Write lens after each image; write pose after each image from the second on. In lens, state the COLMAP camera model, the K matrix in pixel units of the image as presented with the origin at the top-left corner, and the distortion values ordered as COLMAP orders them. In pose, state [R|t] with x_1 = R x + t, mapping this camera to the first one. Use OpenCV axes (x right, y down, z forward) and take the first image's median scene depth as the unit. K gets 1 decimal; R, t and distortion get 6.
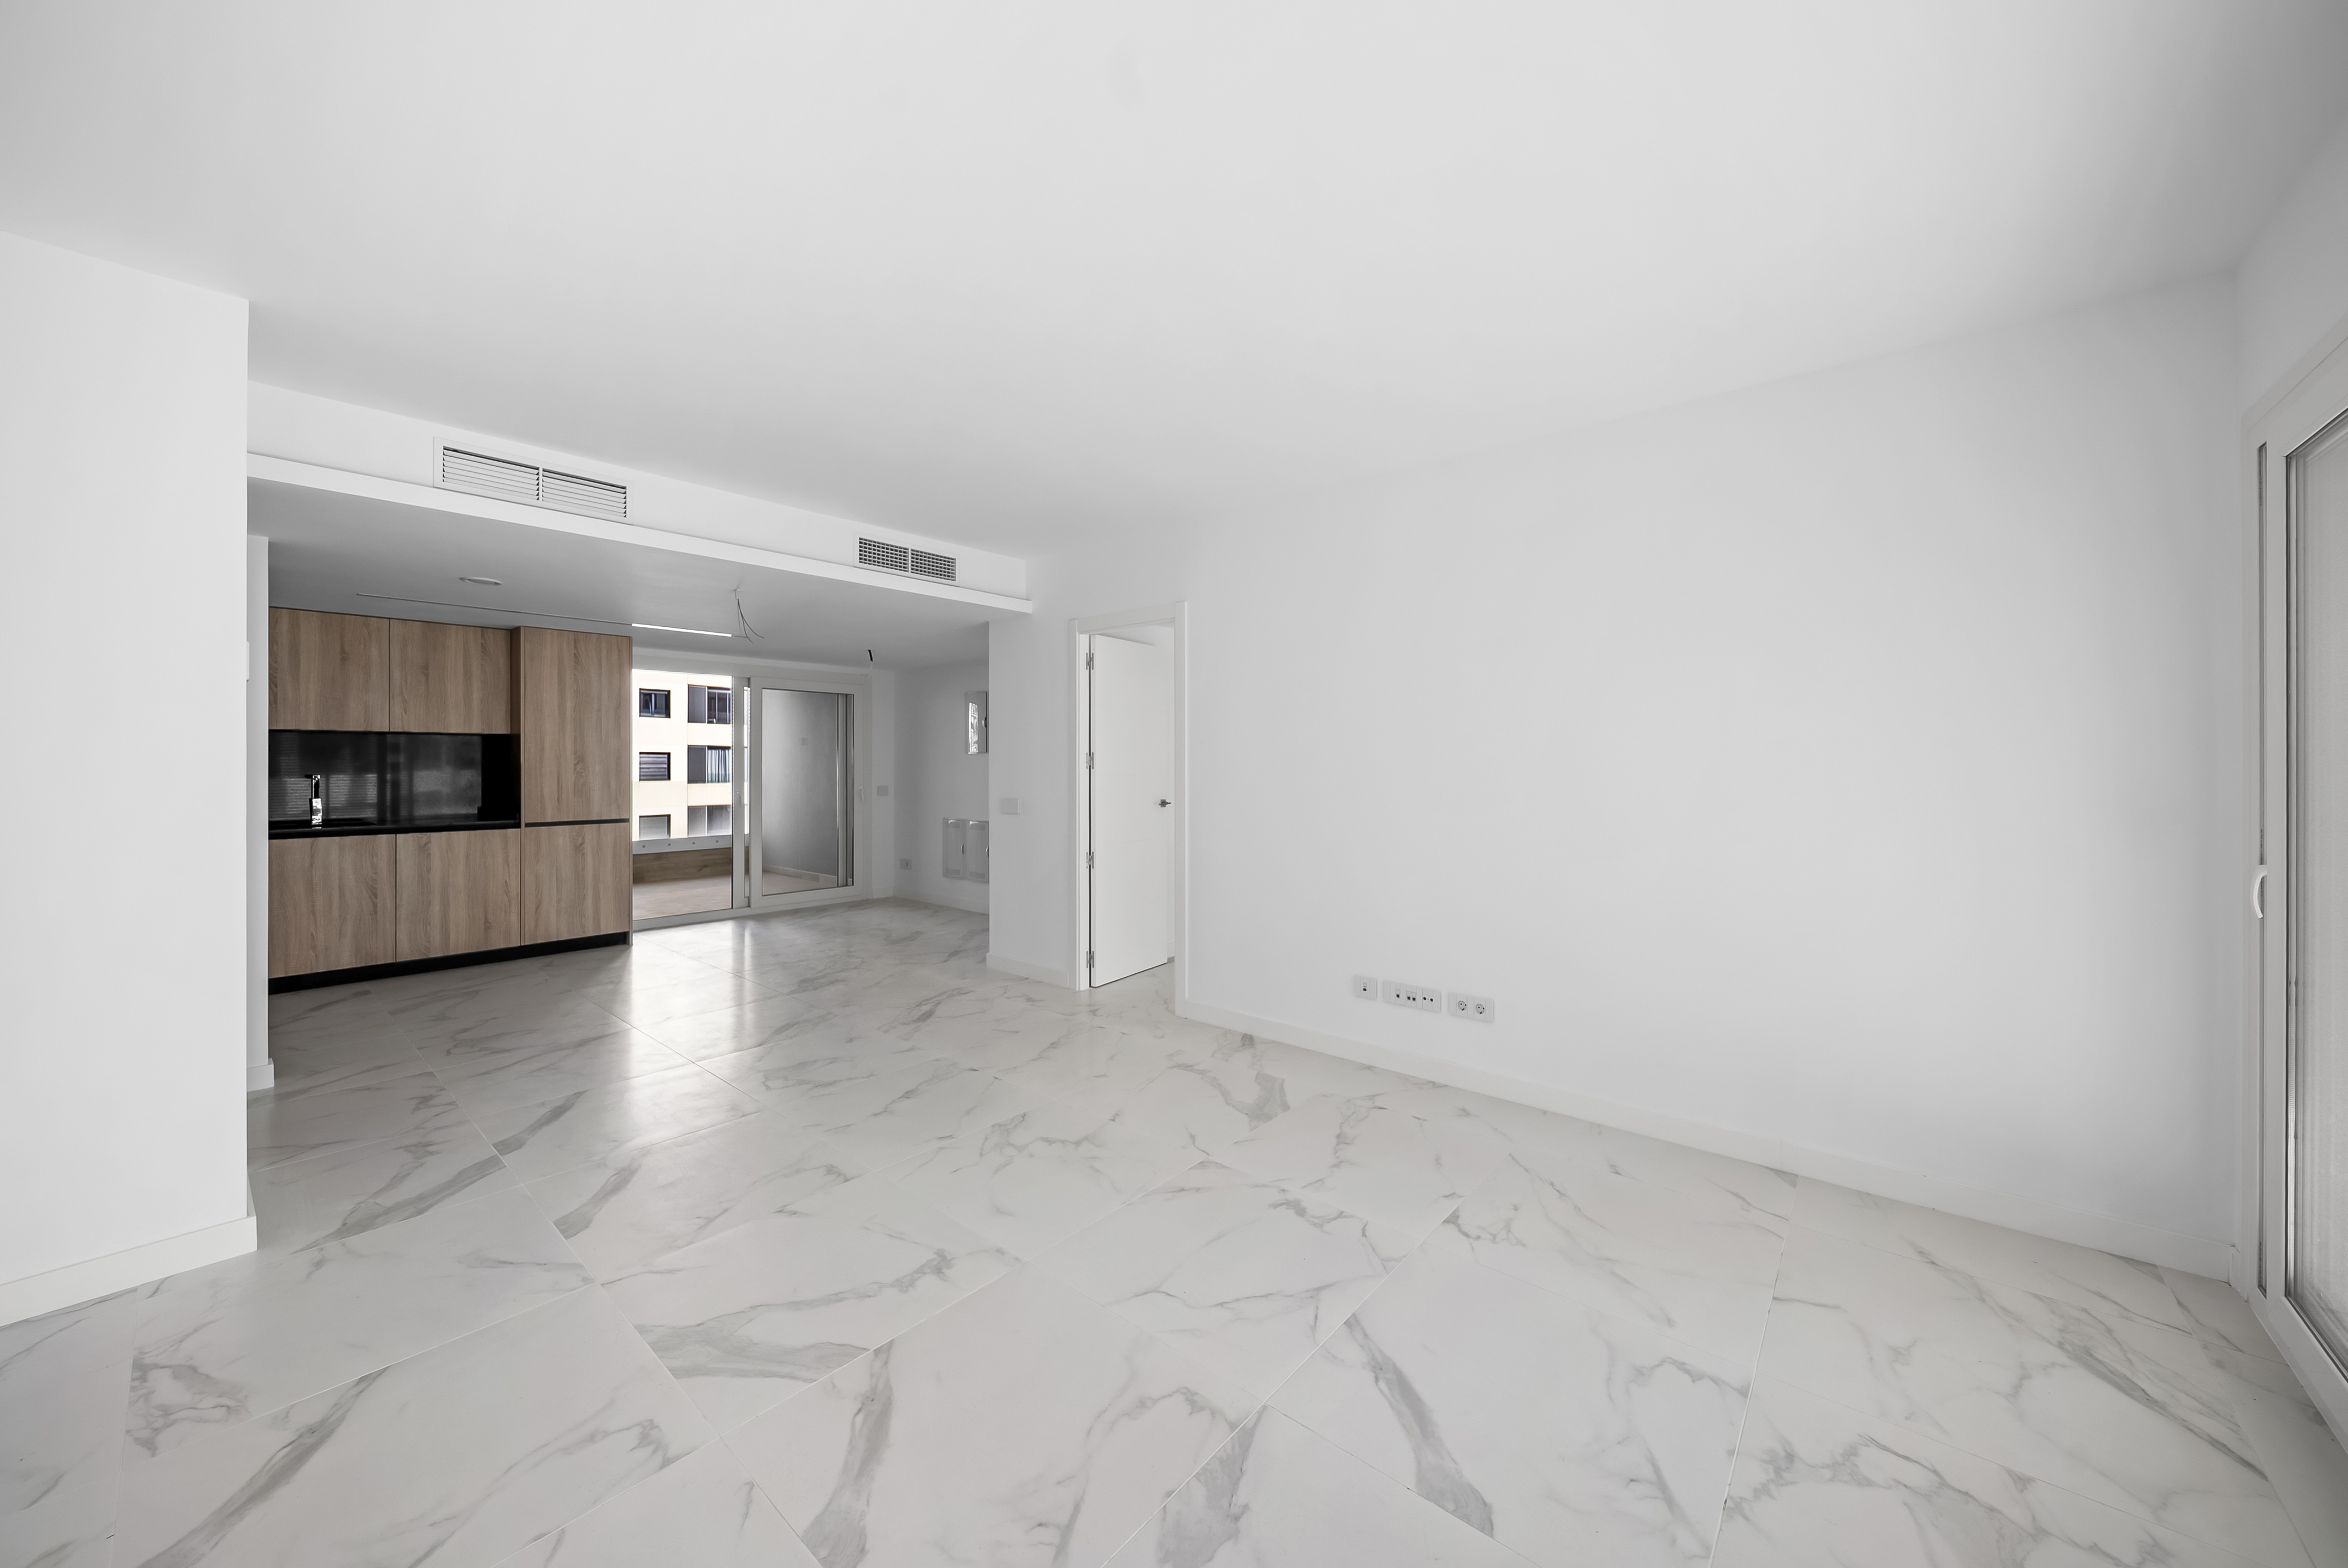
lens RADIAL K [[851.6, 0, 1174.8], [0, 851.6, 769.5], [0, 0, 1]] dist [0.000199, -0.000280]
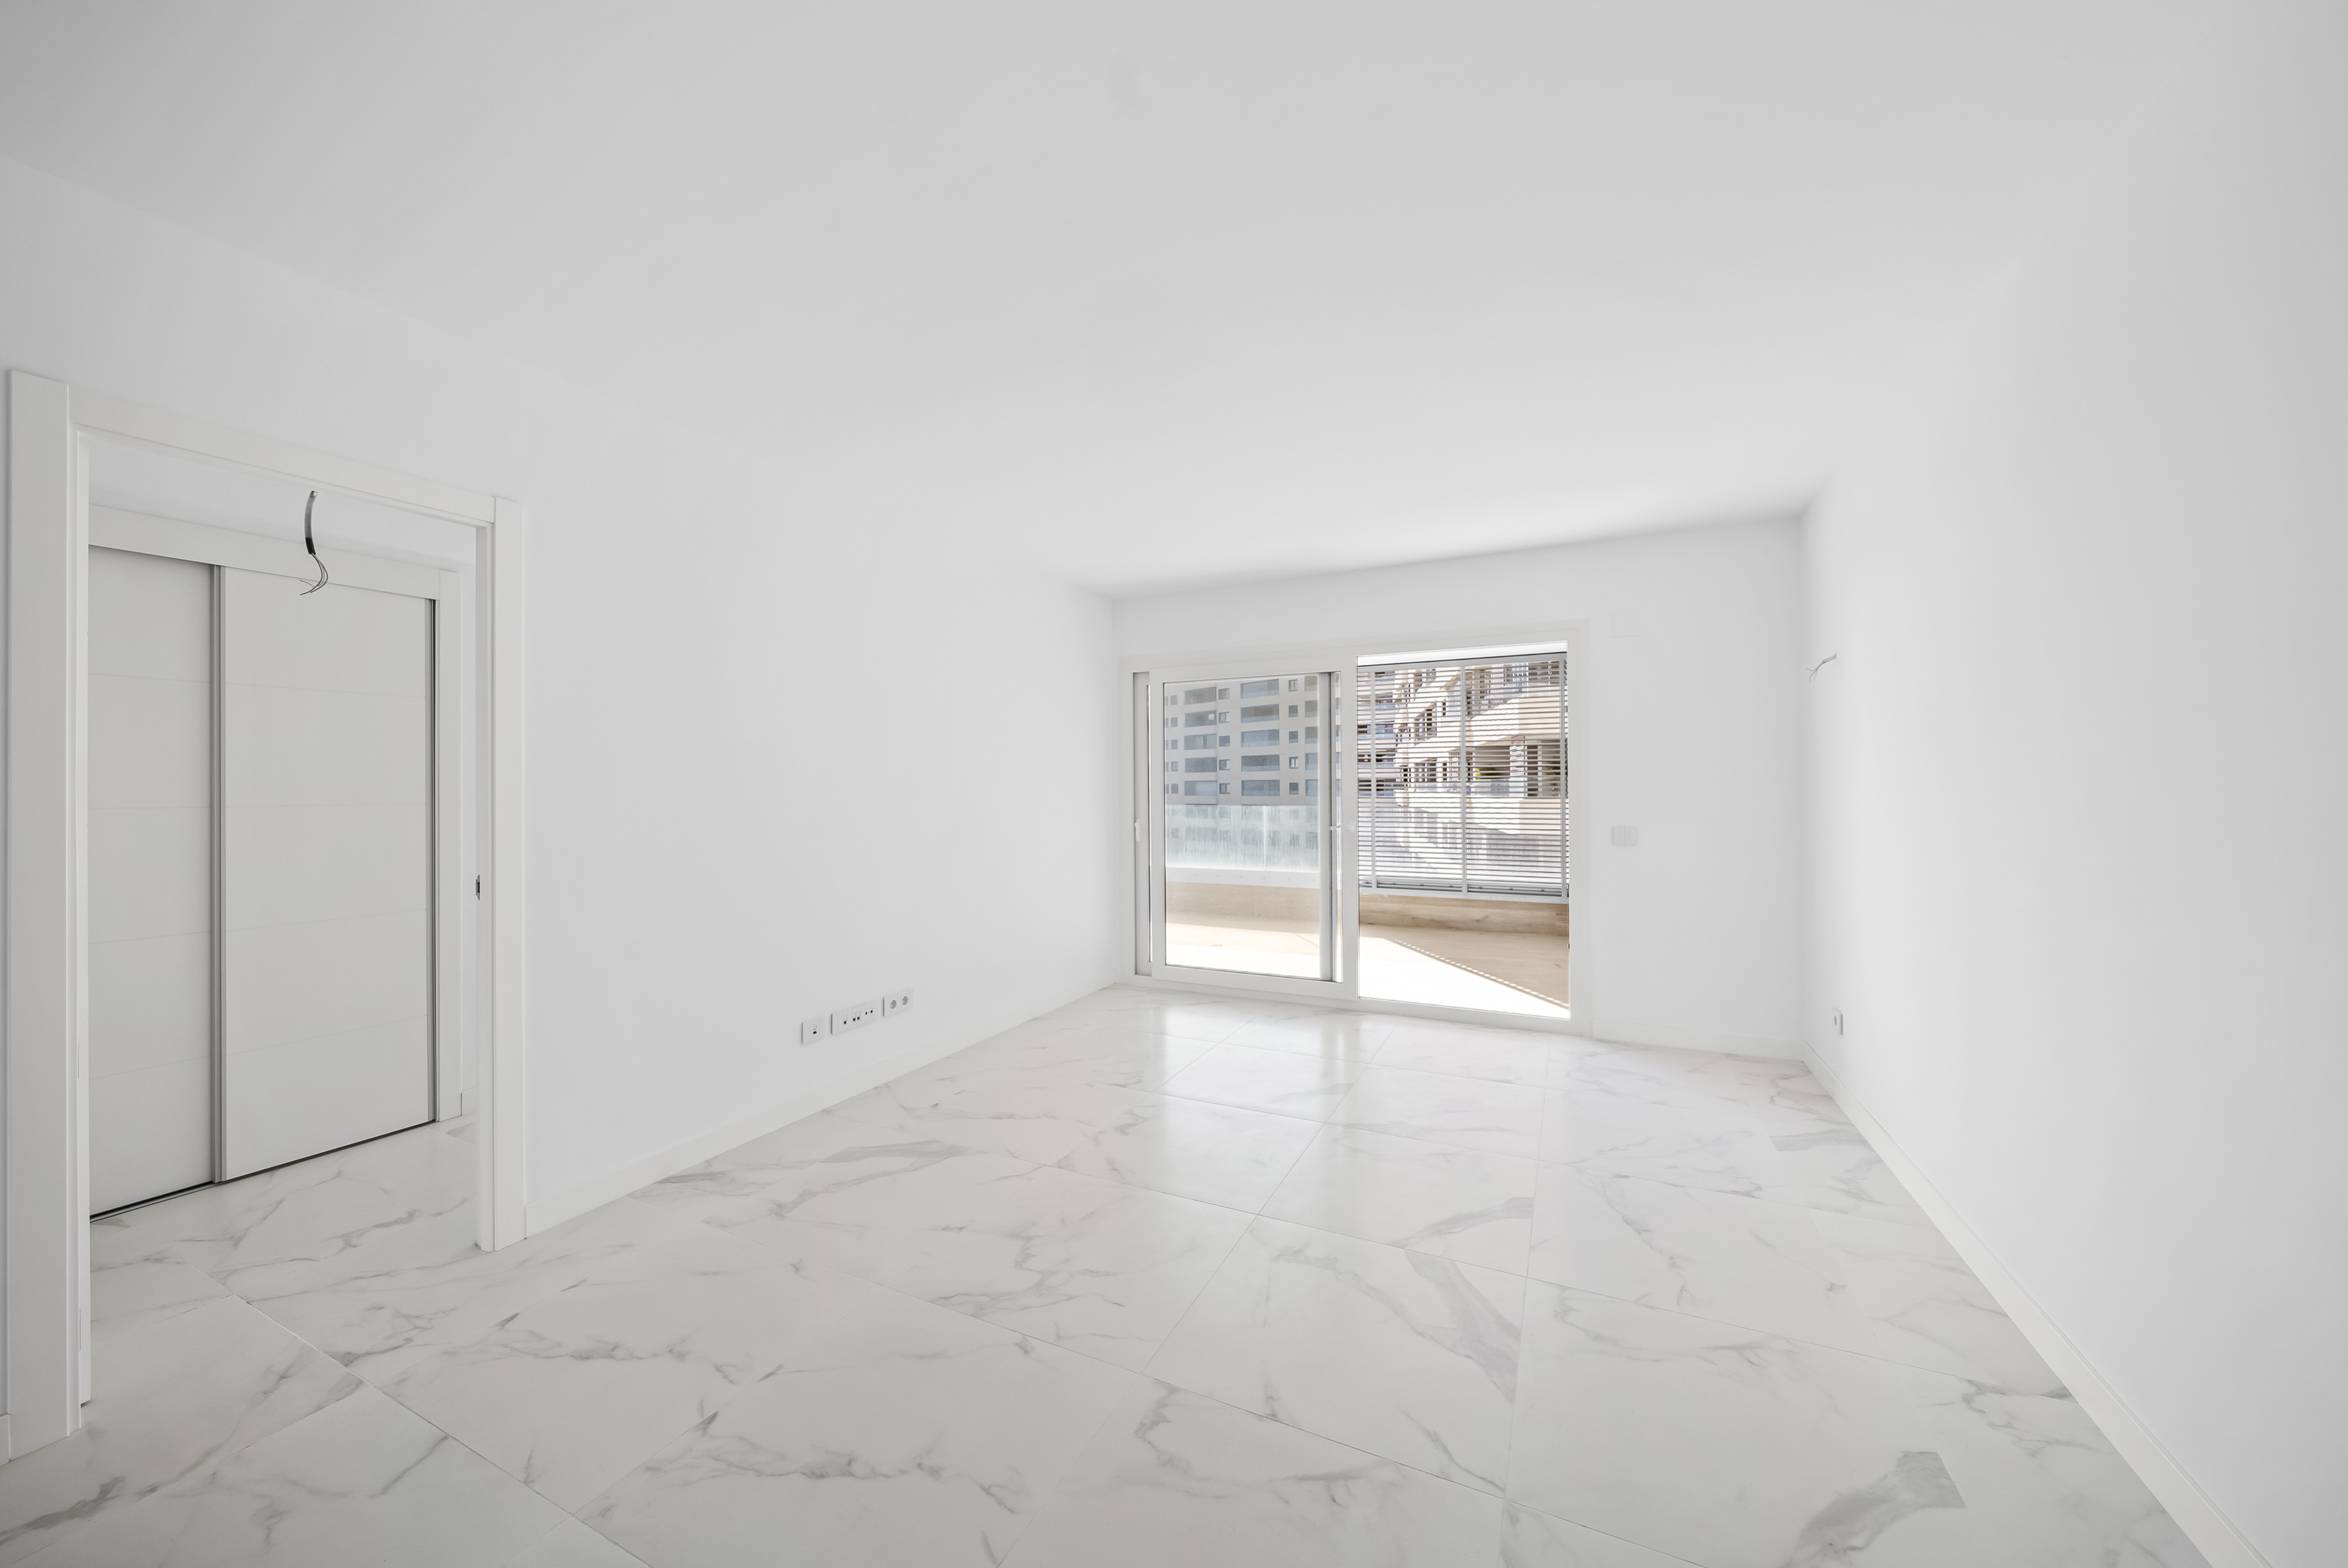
lens RADIAL K [[851.6, 0, 1172.6], [0, 851.6, 785.6], [0, 0, 1]] dist [0.000199, -0.000280]
pose [[-0.271001, 0.001661, 0.962578, -0.966622], [0.012444, 0.999921, 0.001778, -0.009692], [-0.962499, 0.012460, -0.271000, 1.086116]]
